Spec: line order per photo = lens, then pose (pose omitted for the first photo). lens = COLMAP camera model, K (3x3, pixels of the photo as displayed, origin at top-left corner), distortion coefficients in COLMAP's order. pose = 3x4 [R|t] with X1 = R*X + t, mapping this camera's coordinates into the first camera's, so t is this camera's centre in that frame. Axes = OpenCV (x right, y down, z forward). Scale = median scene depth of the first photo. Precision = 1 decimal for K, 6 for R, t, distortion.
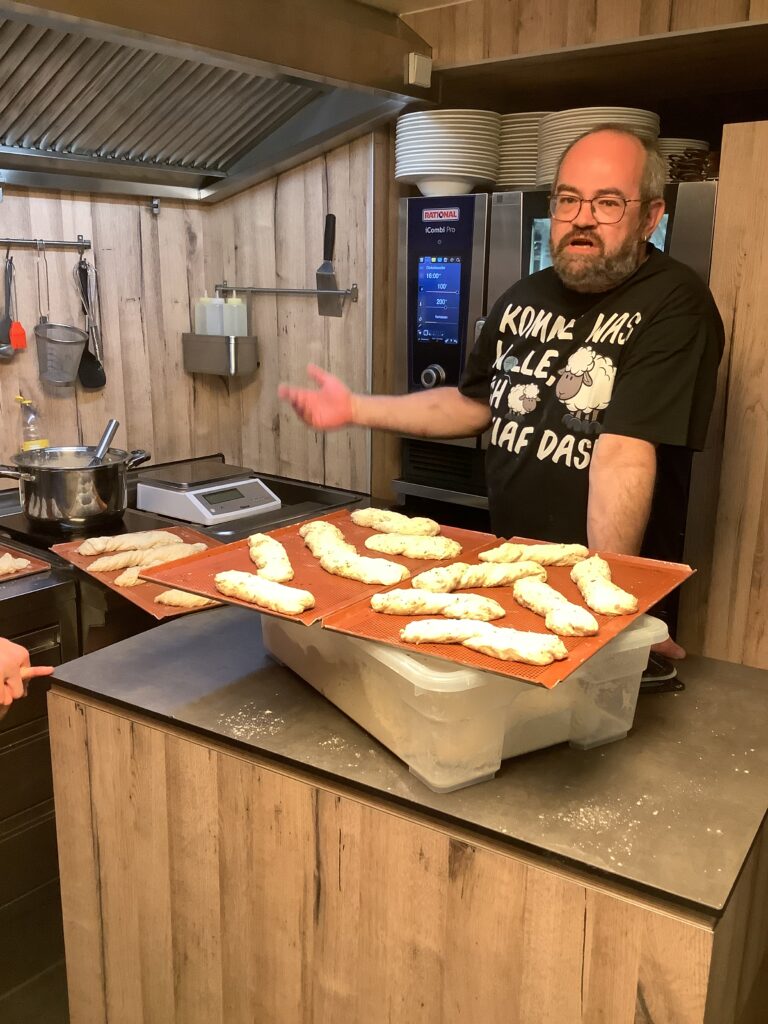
lens RADIAL K [[990.2, 0, 384.4], [0, 990.2, 558.2], [0, 0, 1]] dist [0.117987, -0.313000]
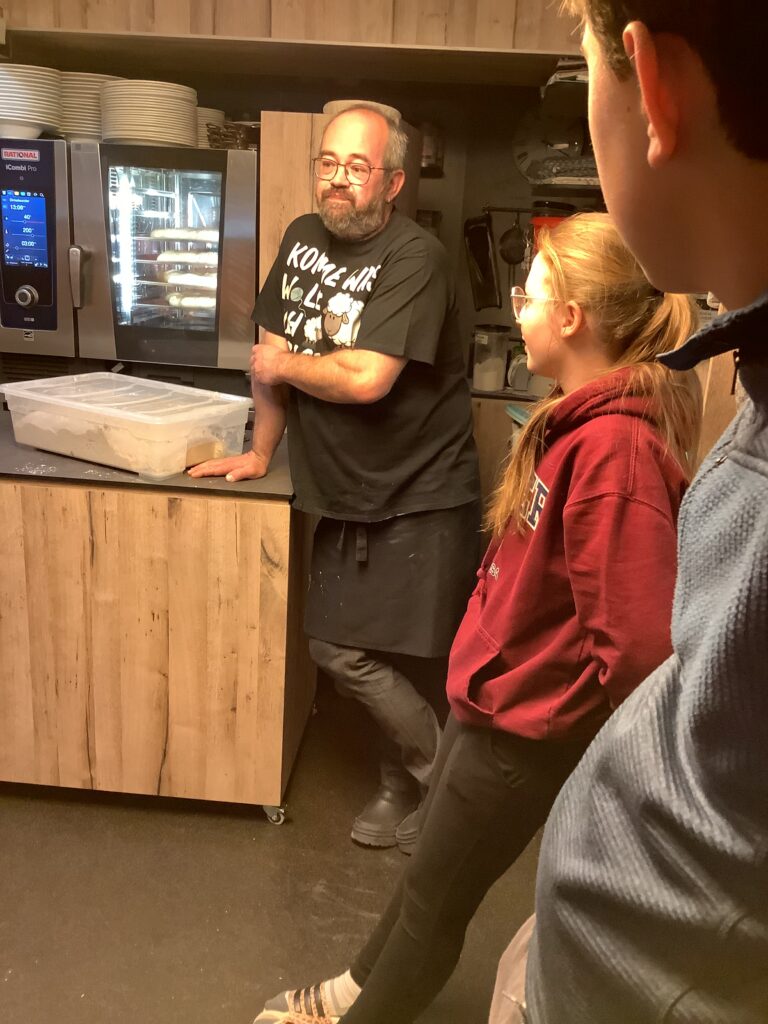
lens RADIAL K [[990.2, 0, 384.4], [0, 990.2, 558.2], [0, 0, 1]] dist [0.117987, -0.313000]
pose [[0.904504, -0.091982, 0.416428, -0.336833], [0.067069, 0.994993, 0.074098, 0.235591], [-0.421159, -0.039093, 0.906144, -0.904997]]
